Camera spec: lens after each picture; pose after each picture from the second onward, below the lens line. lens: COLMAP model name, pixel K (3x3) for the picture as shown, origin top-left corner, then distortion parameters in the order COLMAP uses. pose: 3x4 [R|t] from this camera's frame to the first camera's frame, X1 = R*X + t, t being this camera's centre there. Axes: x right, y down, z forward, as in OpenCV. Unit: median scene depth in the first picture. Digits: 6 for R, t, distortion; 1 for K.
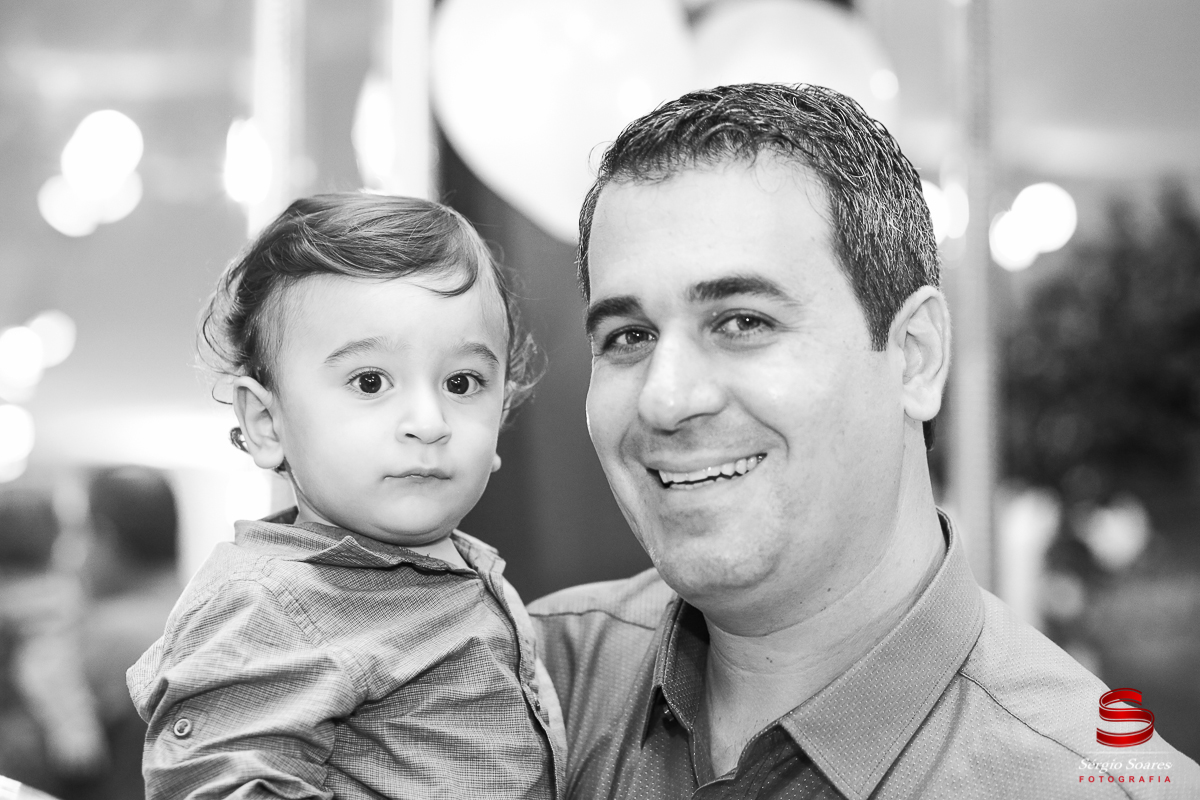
lens RADIAL K [[2940.5, 0, 599.8], [0, 2940.5, 400.6], [0, 0, 1]] dist [-0.027712, 0.000000]
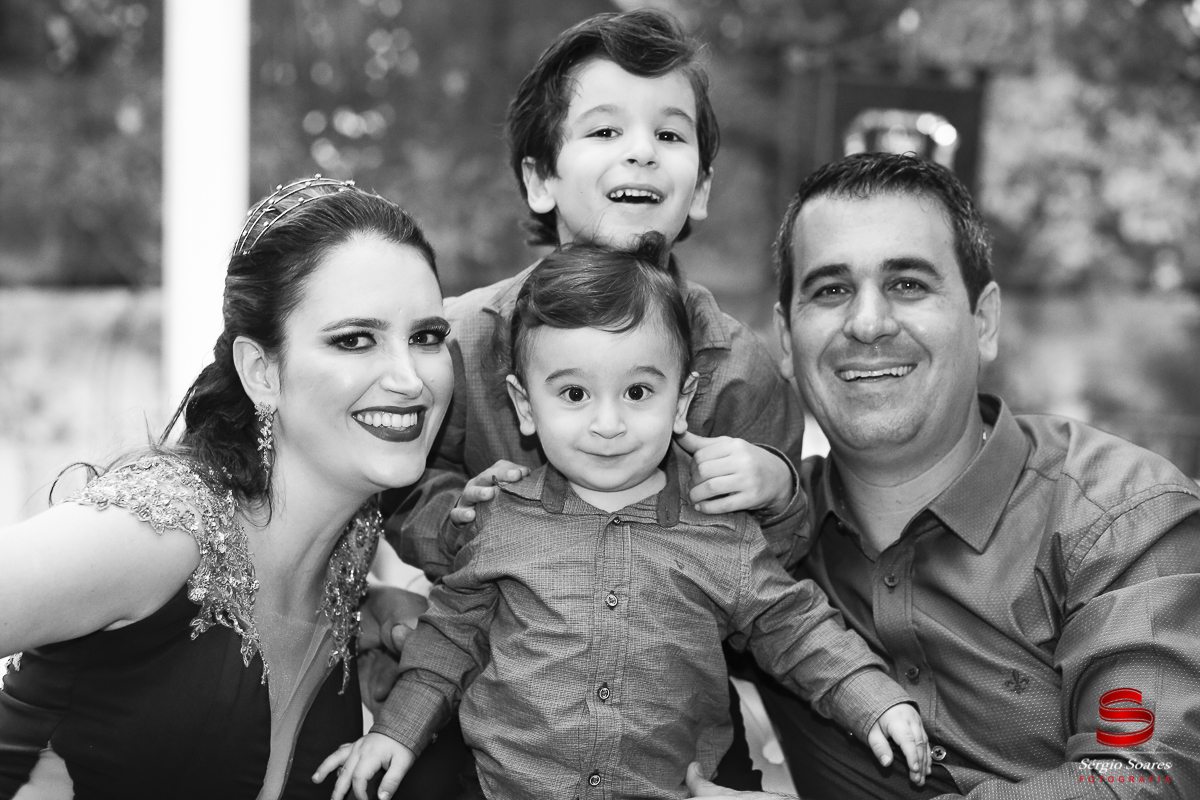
lens RADIAL K [[2940.5, 0, 600.4], [0, 2940.5, 398.5], [0, 0, 1]] dist [-0.027712, 0.000000]
pose [[0.997997, 0.062965, -0.006150, -0.112171], [-0.062898, 0.997965, 0.010485, 0.031487], [0.006798, -0.010078, 0.999926, -0.681727]]
